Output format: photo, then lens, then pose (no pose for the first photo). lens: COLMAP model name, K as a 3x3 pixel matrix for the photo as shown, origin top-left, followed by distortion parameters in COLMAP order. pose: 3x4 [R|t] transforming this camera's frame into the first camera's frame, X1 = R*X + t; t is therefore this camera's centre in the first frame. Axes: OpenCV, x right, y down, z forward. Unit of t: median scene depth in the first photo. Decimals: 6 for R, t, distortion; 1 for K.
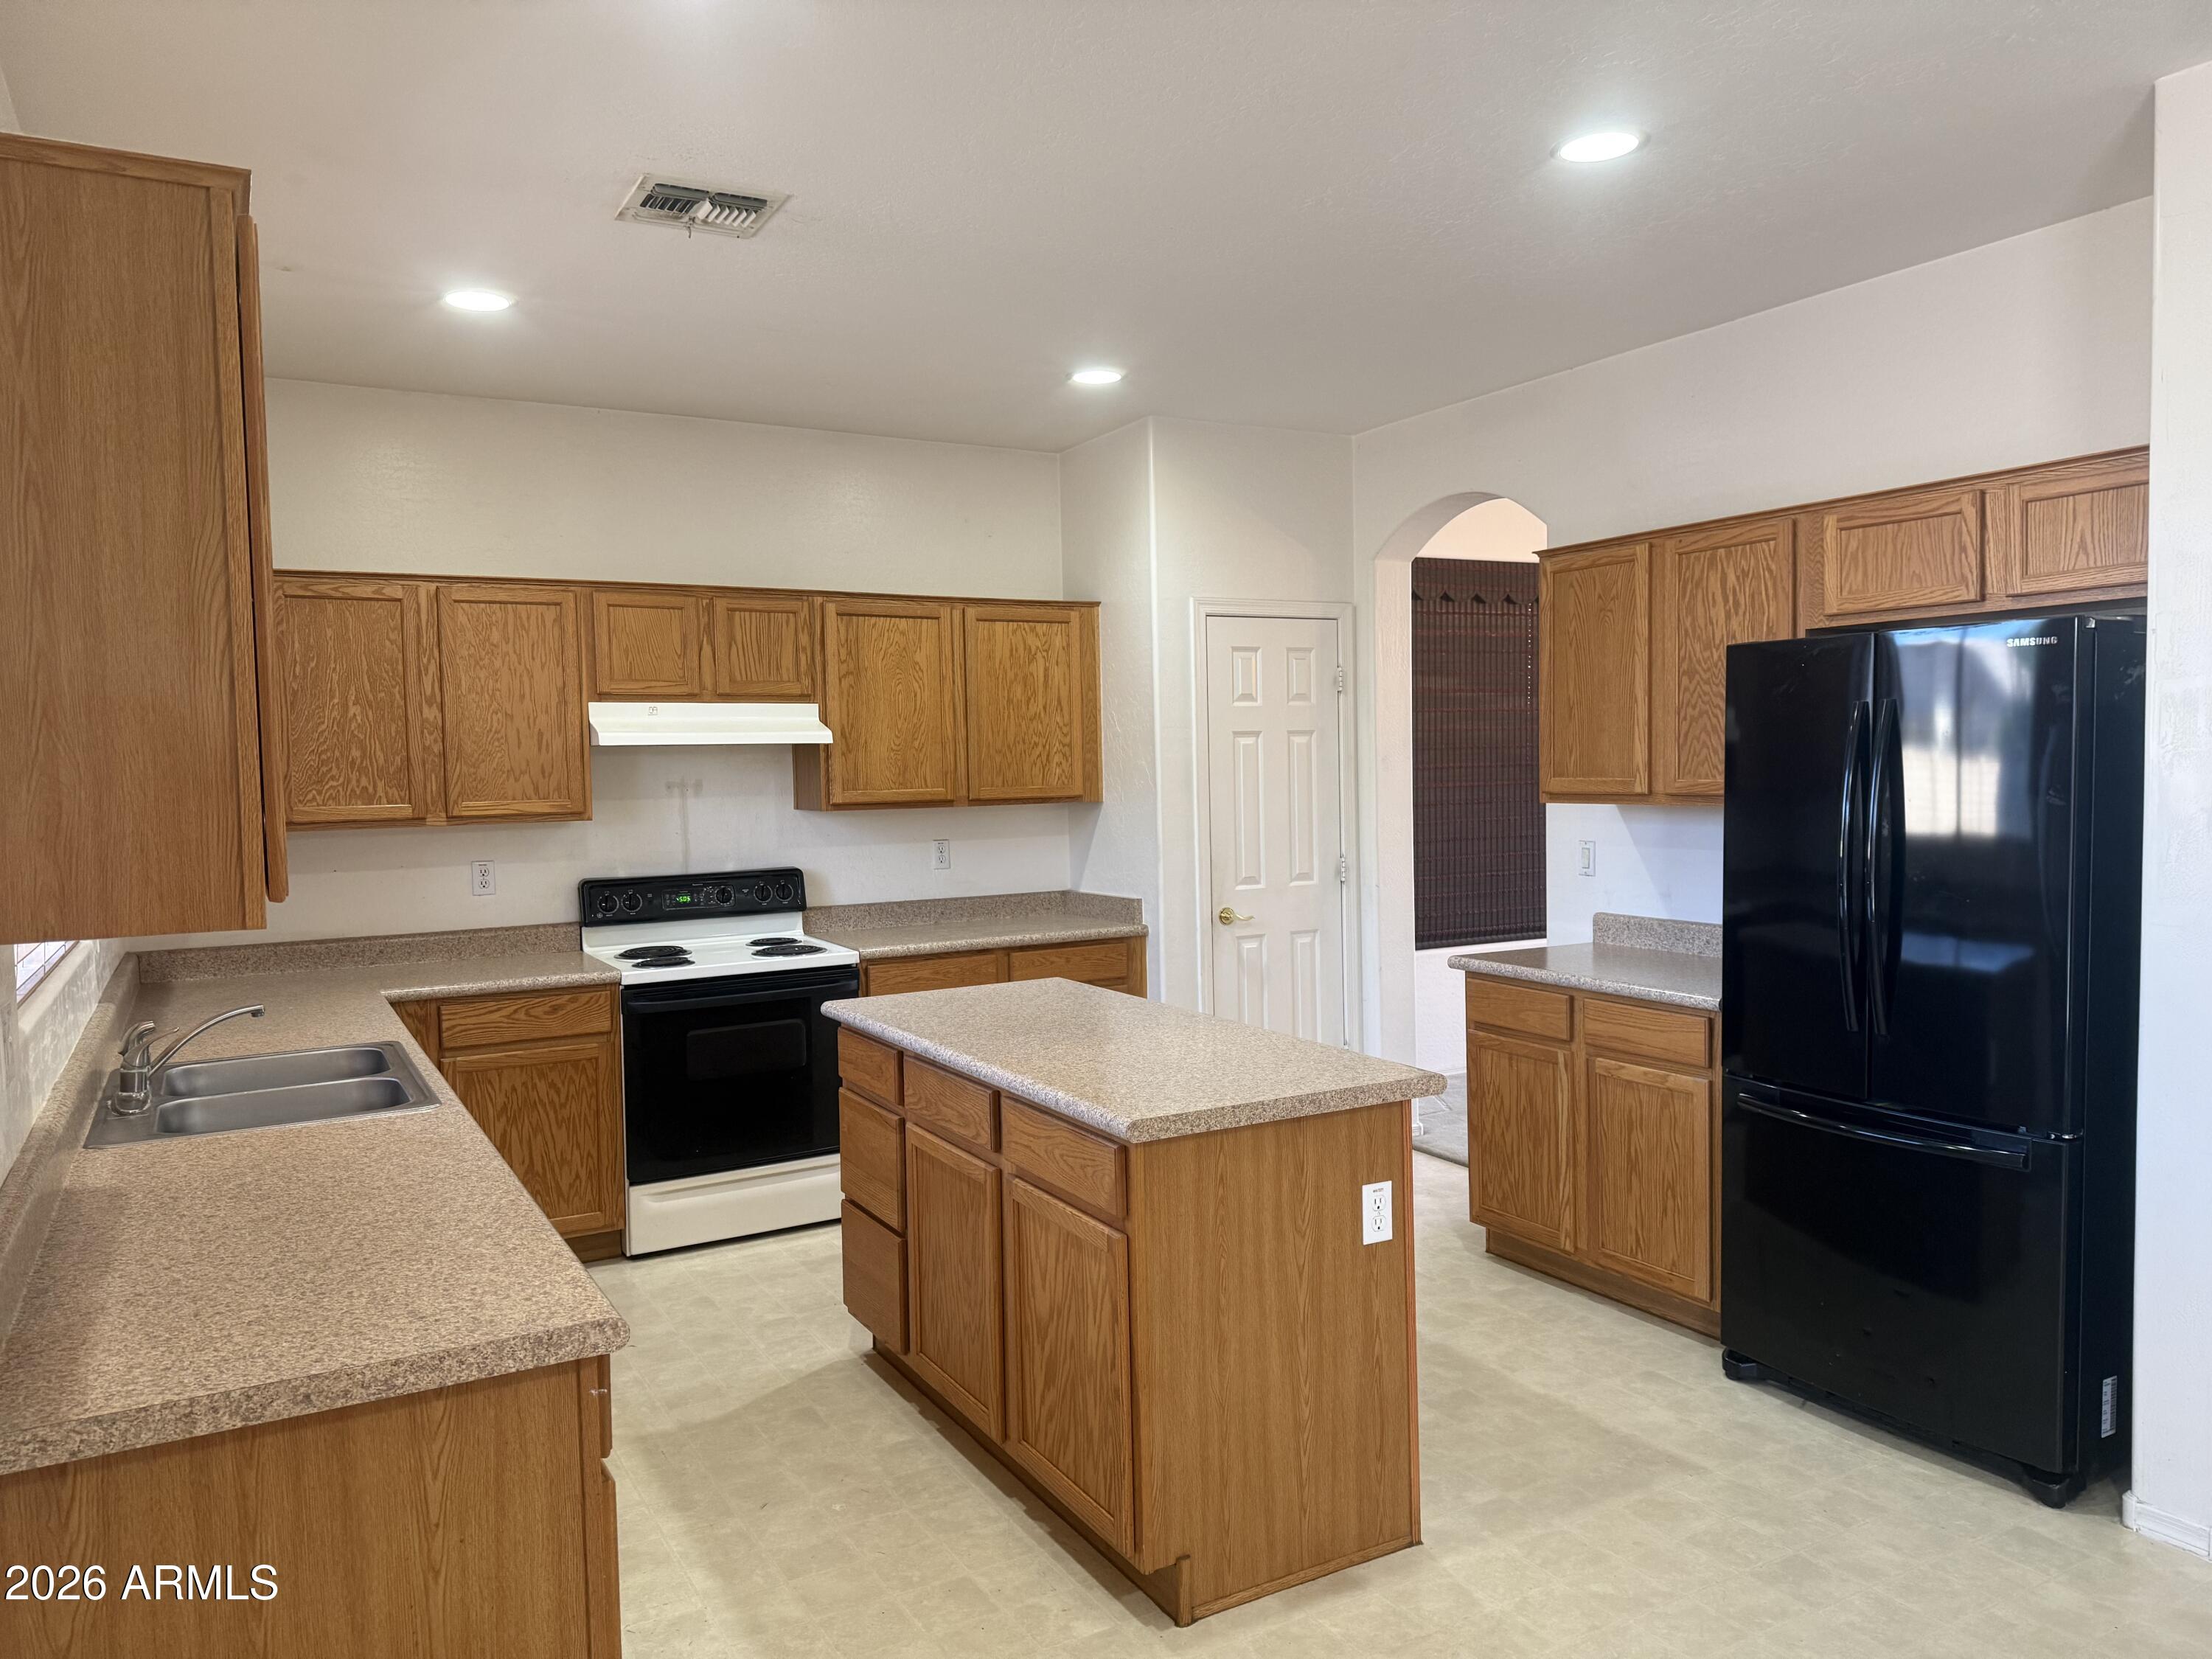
lens RADIAL K [[1538.5, 0, 1108.1], [0, 1538.5, 839.8], [0, 0, 1]] dist [0.132598, -0.001123]
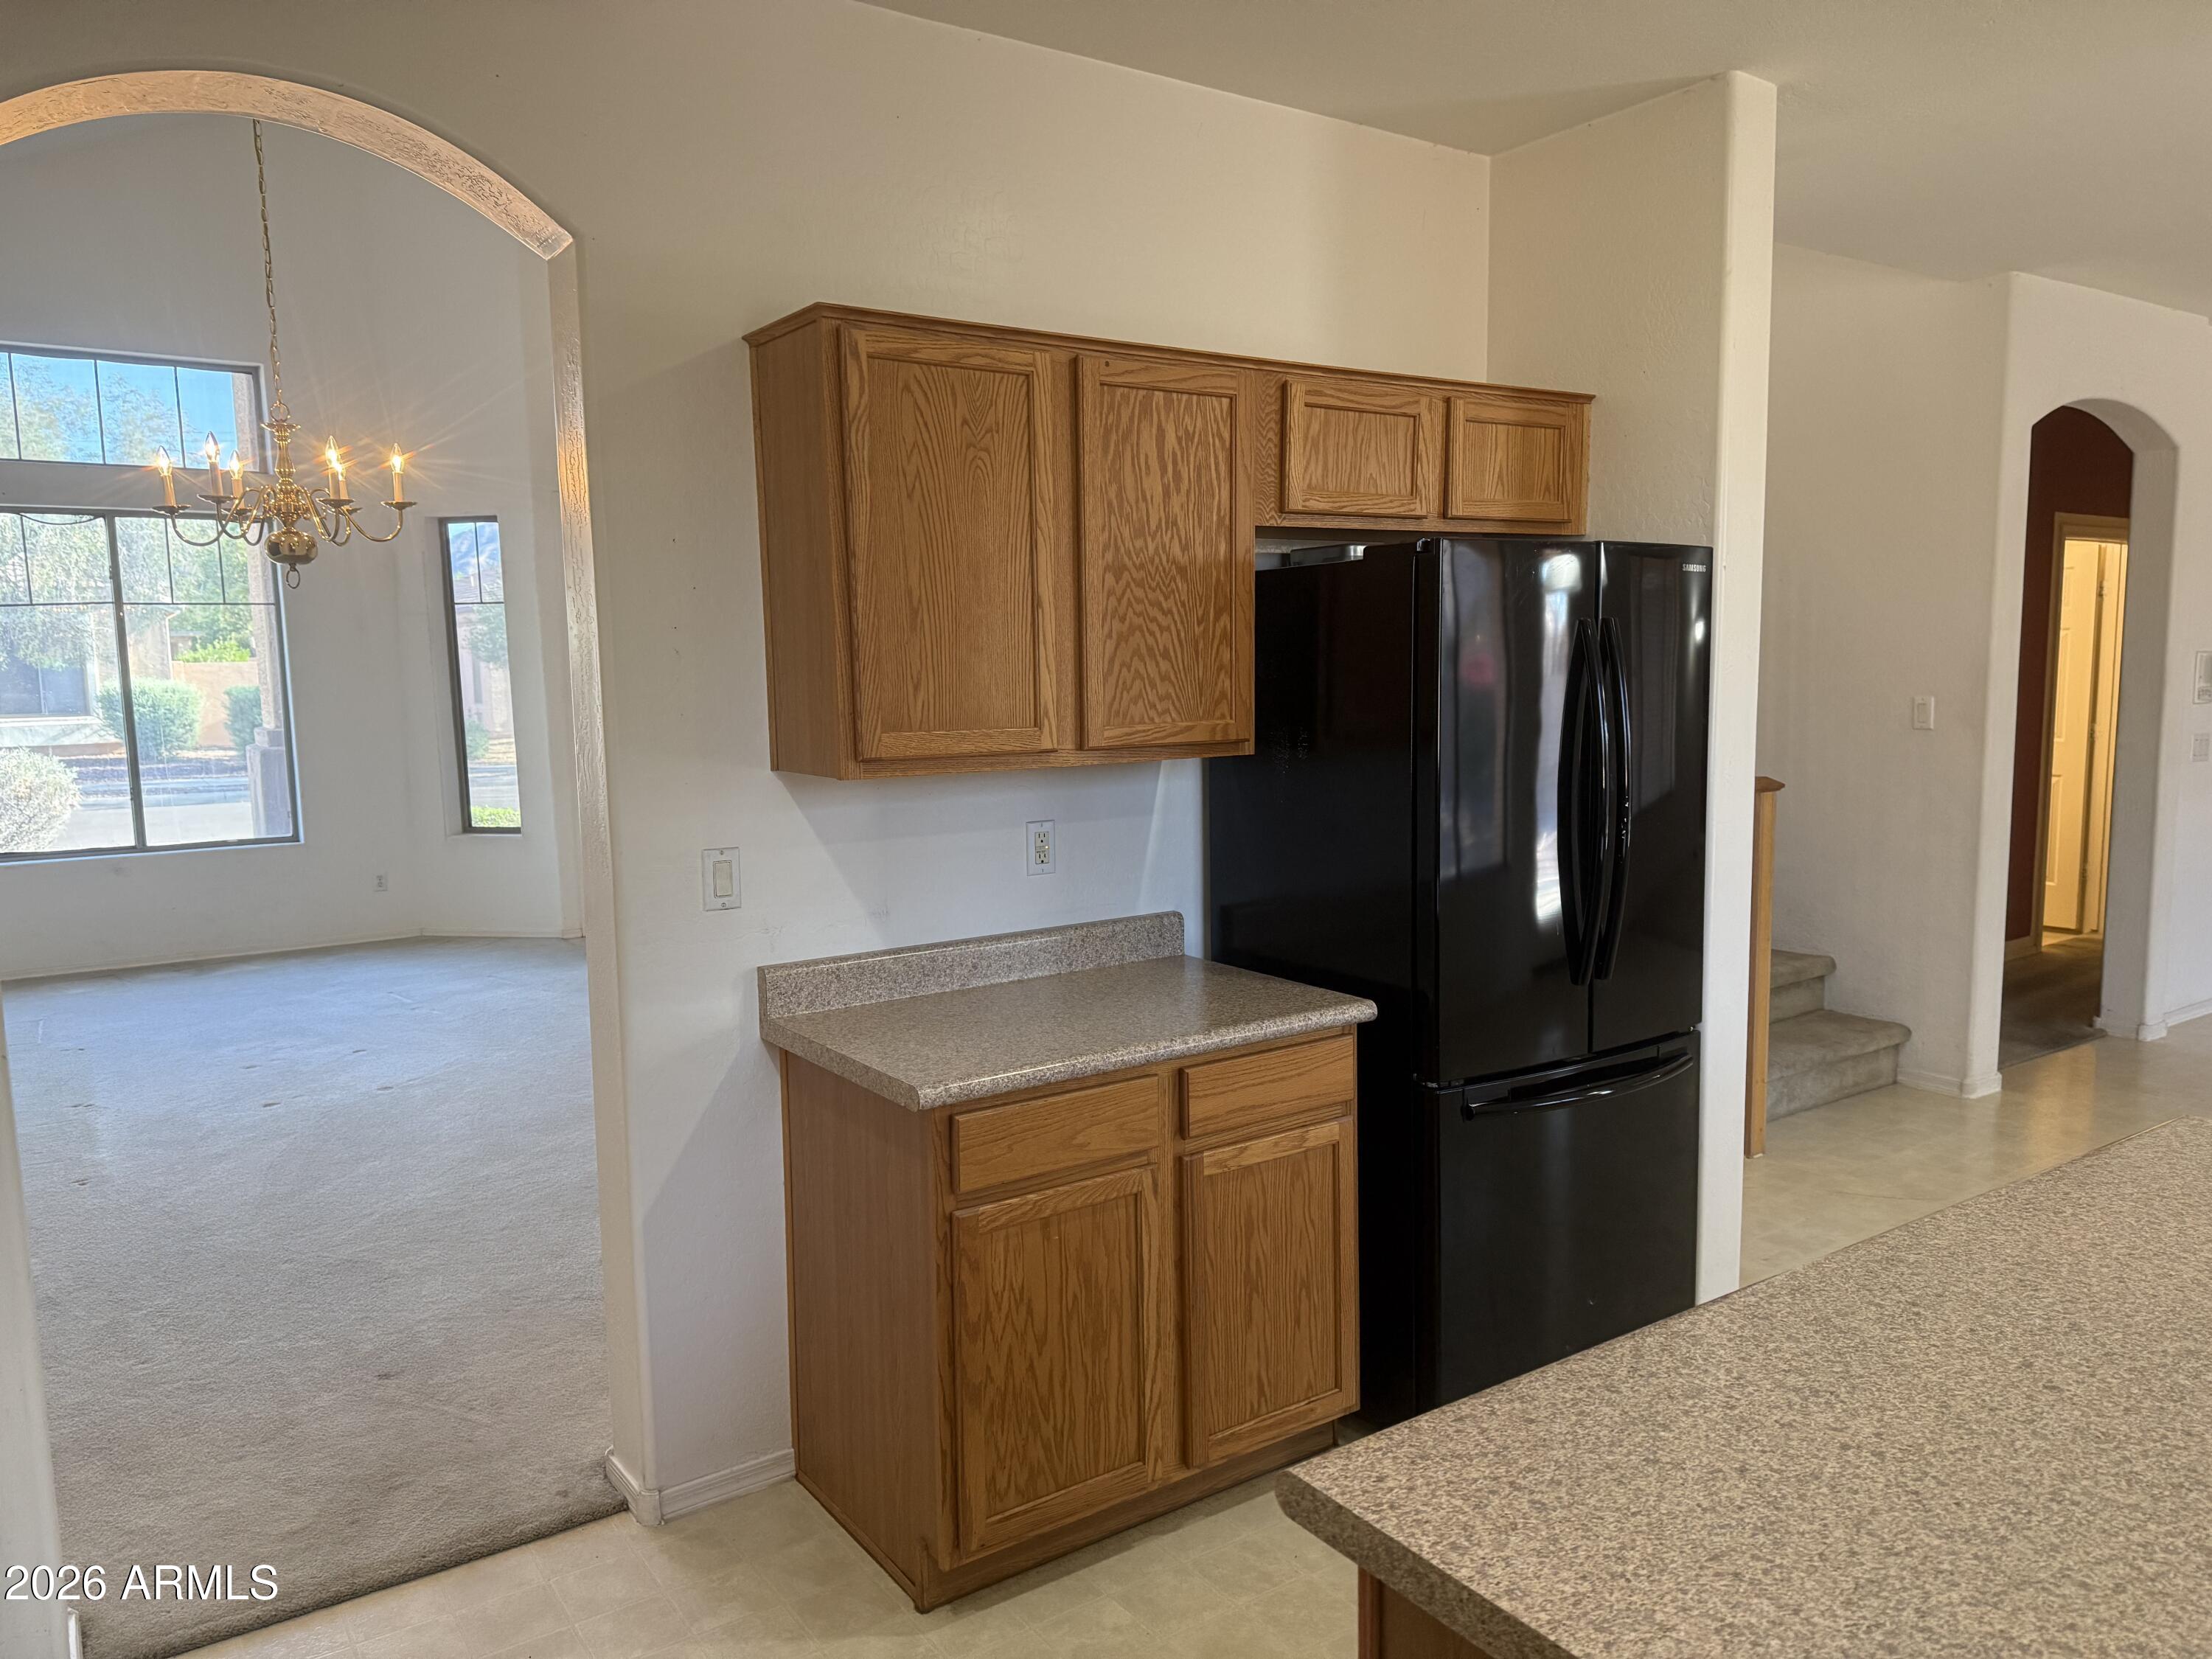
lens RADIAL K [[1538.5, 0, 1108.1], [0, 1538.5, 839.8], [0, 0, 1]] dist [0.132598, -0.001123]
pose [[-0.076453, -0.102062, 0.991836, -0.310375], [0.072993, 0.991505, 0.107655, -0.062689], [-0.994398, 0.080628, -0.068354, 1.070628]]
